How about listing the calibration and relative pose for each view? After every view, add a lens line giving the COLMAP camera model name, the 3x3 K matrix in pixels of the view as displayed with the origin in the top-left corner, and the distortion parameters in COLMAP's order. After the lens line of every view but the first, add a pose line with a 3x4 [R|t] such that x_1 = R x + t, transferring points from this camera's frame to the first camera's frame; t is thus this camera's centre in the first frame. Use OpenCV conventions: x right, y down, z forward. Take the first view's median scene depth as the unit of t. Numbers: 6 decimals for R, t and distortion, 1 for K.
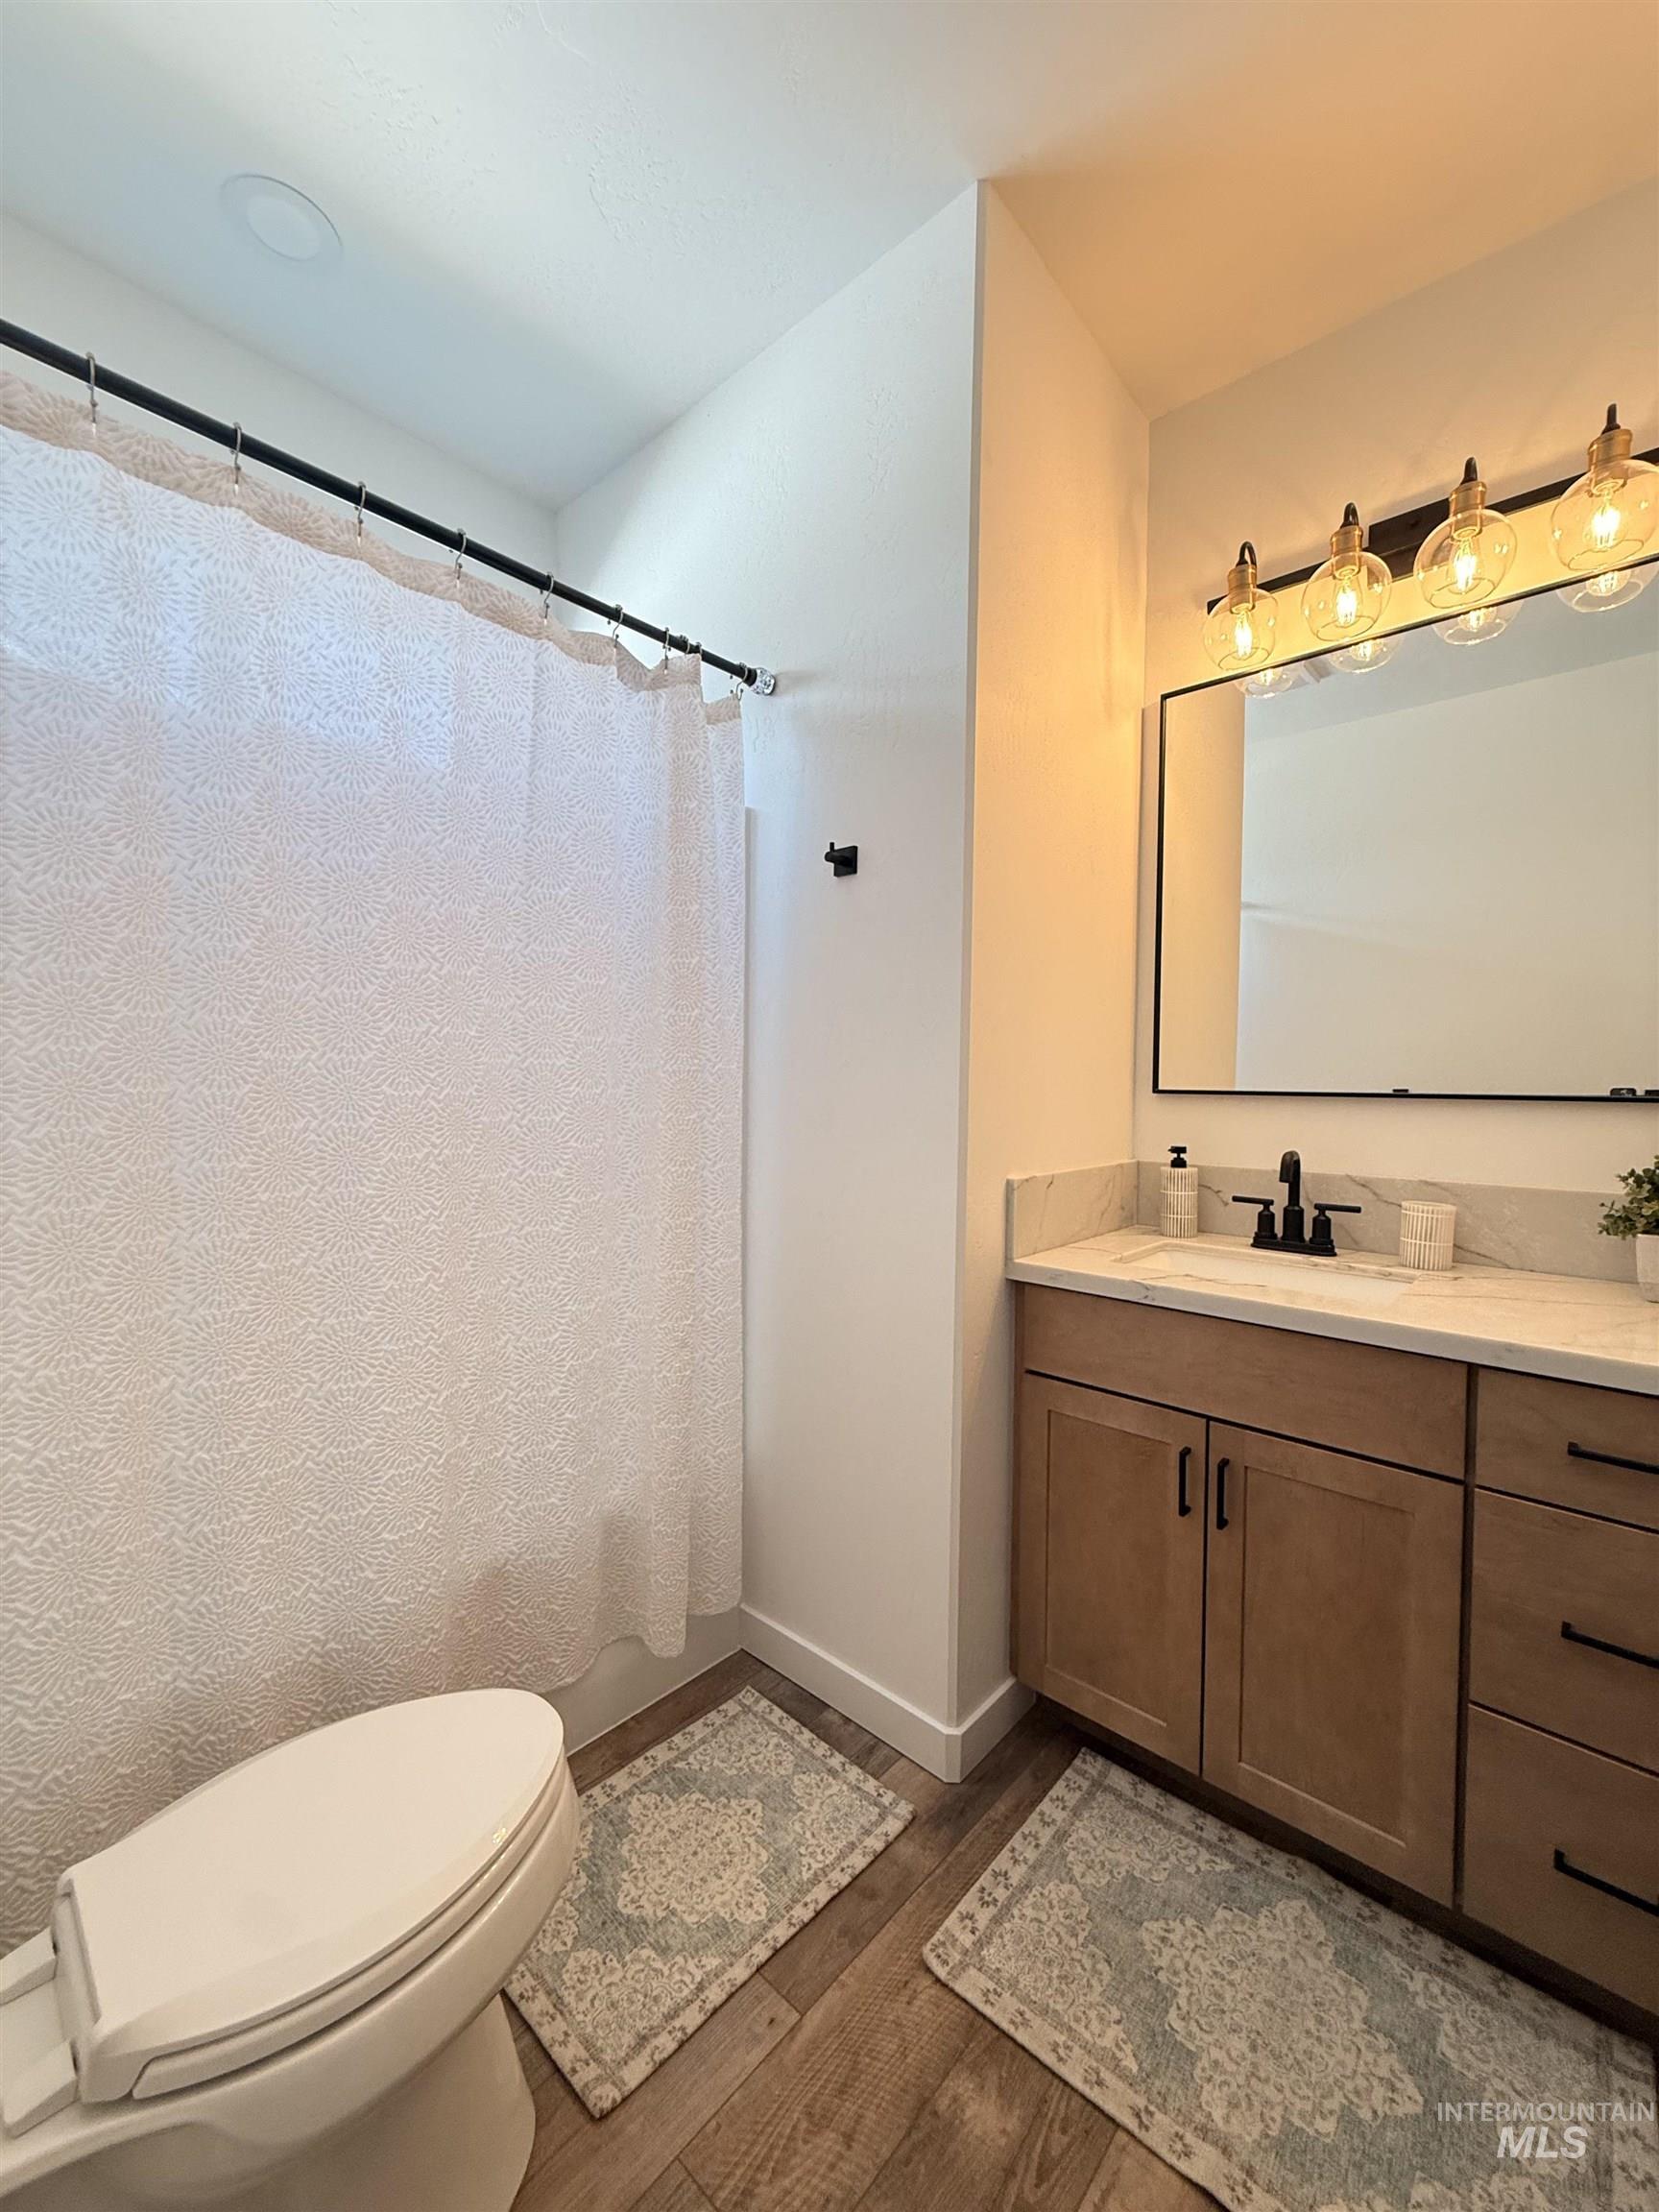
lens RADIAL K [[880.6, 0, 832.8], [0, 880.6, 1098.8], [0, 0, 1]] dist [-0.003122, 0.000987]
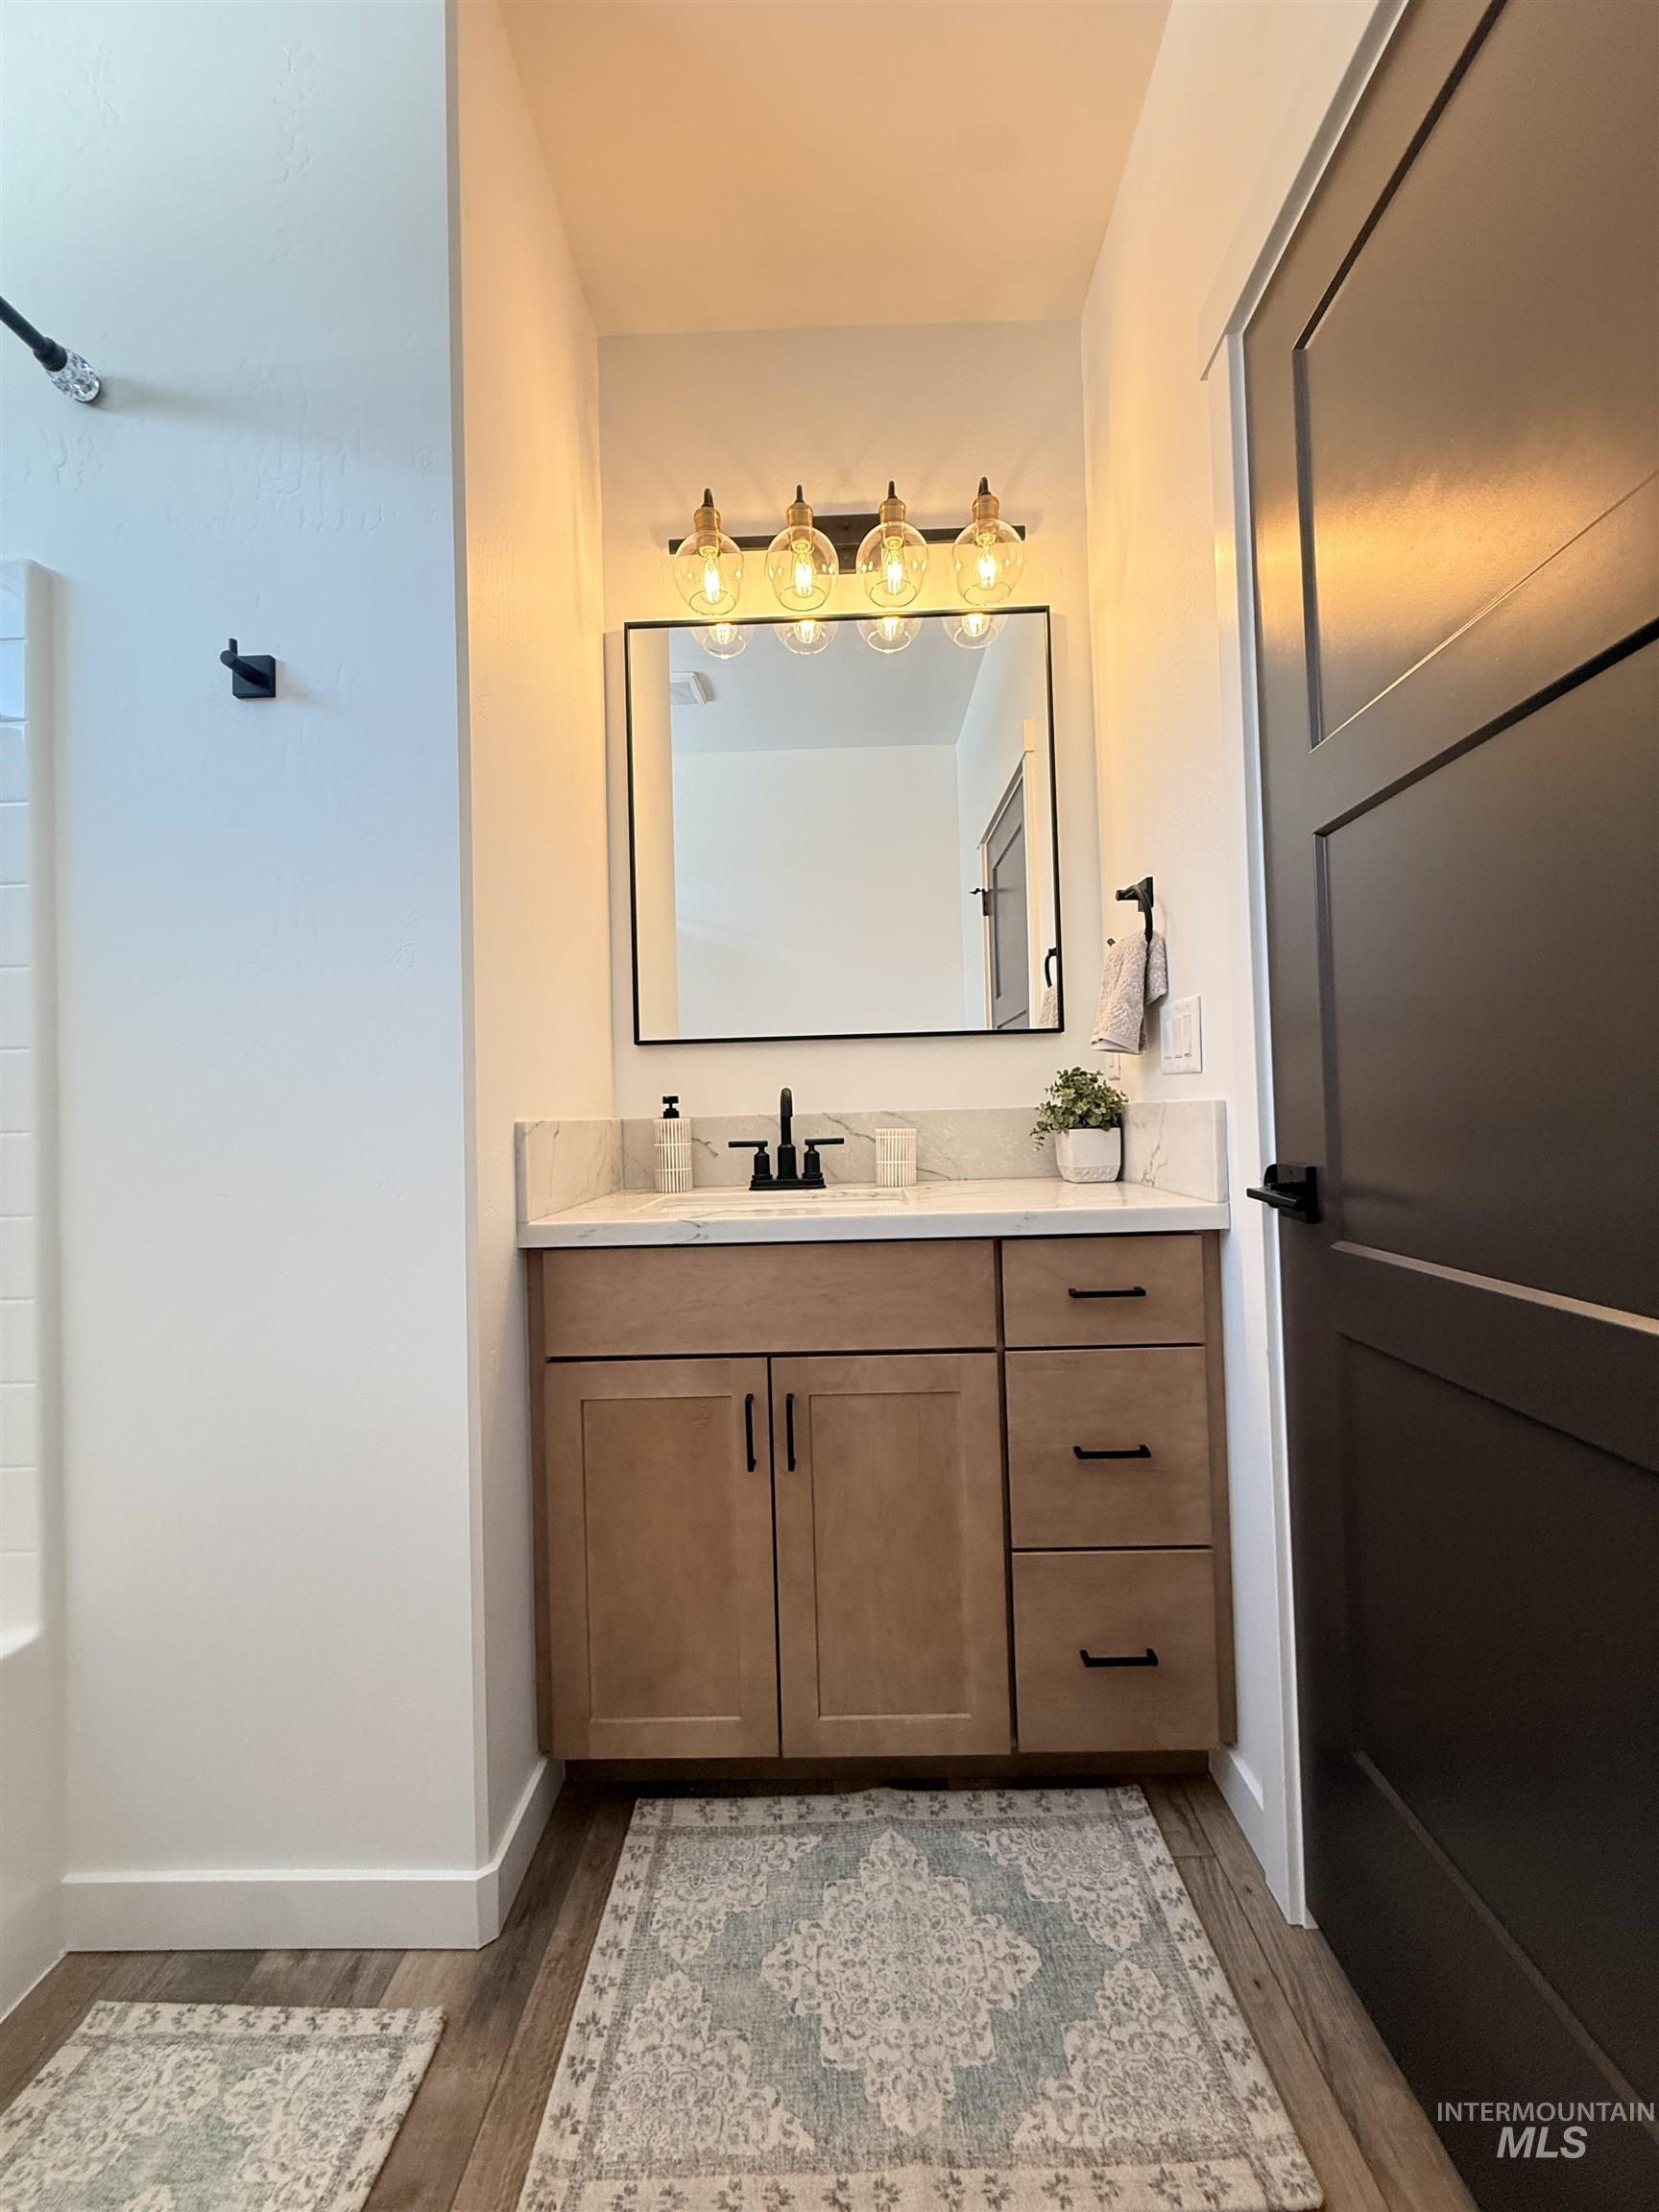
lens RADIAL K [[880.9, 0, 830.2], [0, 880.9, 1097.3], [0, 0, 1]] dist [-0.001406, 0.000774]
pose [[0.758029, -0.019194, 0.651939, -0.120682], [0.050056, 0.998331, -0.028809, 0.123407], [-0.650298, 0.054471, 0.757724, 0.245655]]
